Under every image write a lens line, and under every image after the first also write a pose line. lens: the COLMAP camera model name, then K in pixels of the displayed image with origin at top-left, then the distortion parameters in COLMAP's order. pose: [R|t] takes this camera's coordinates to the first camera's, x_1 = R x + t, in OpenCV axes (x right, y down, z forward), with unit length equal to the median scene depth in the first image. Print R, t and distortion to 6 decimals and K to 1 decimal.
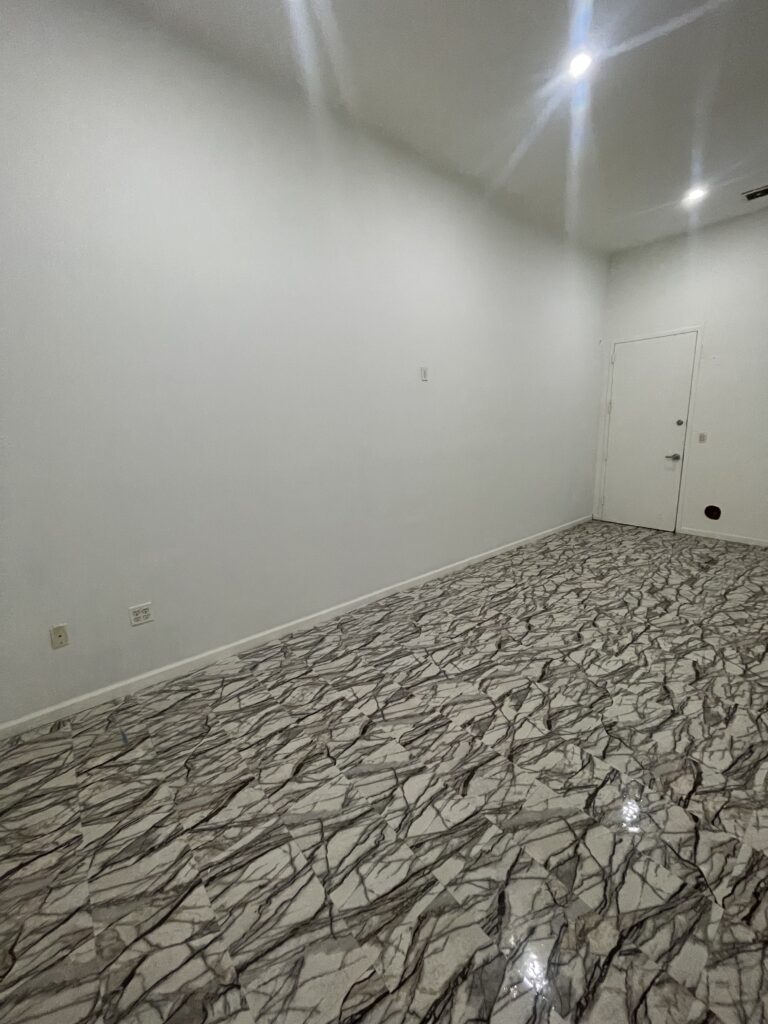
lens RADIAL K [[409.6, 0, 393.6], [0, 409.6, 509.0], [0, 0, 1]] dist [-0.003512, -0.001608]
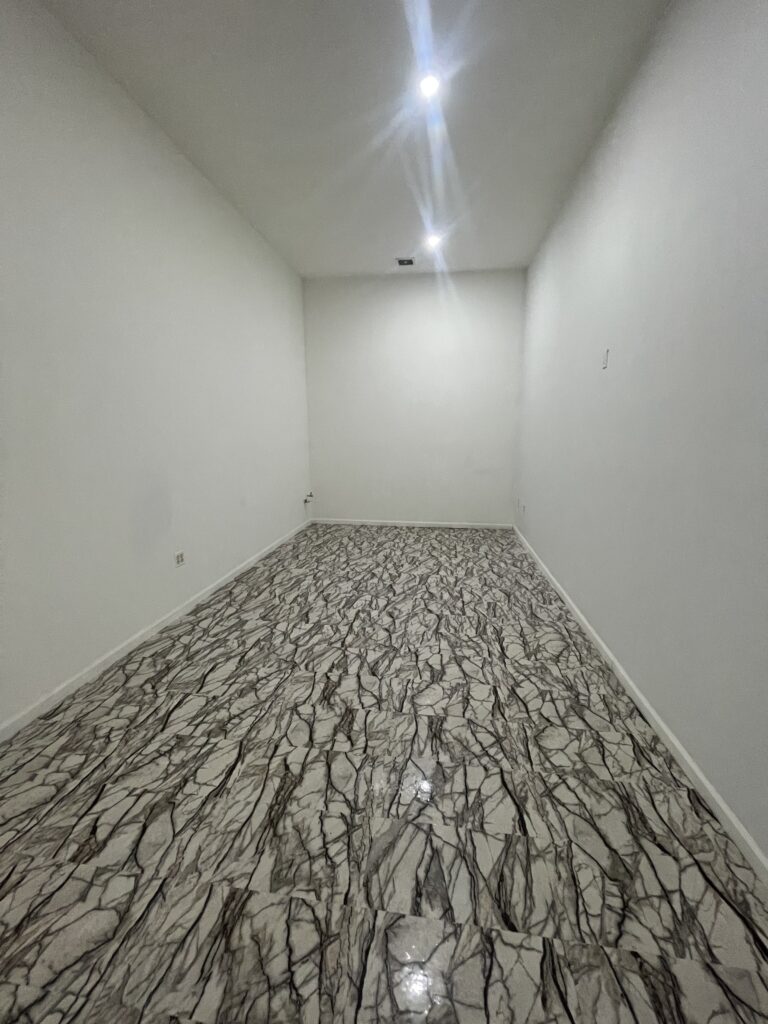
lens RADIAL K [[409.6, 0, 384.8], [0, 409.6, 506.9], [0, 0, 1]] dist [-0.003512, -0.001608]
pose [[-0.748072, 0.162672, -0.643371, 1.197969], [-0.095661, 0.932931, 0.347114, -0.384131], [0.656687, 0.321212, -0.682338, 1.737040]]
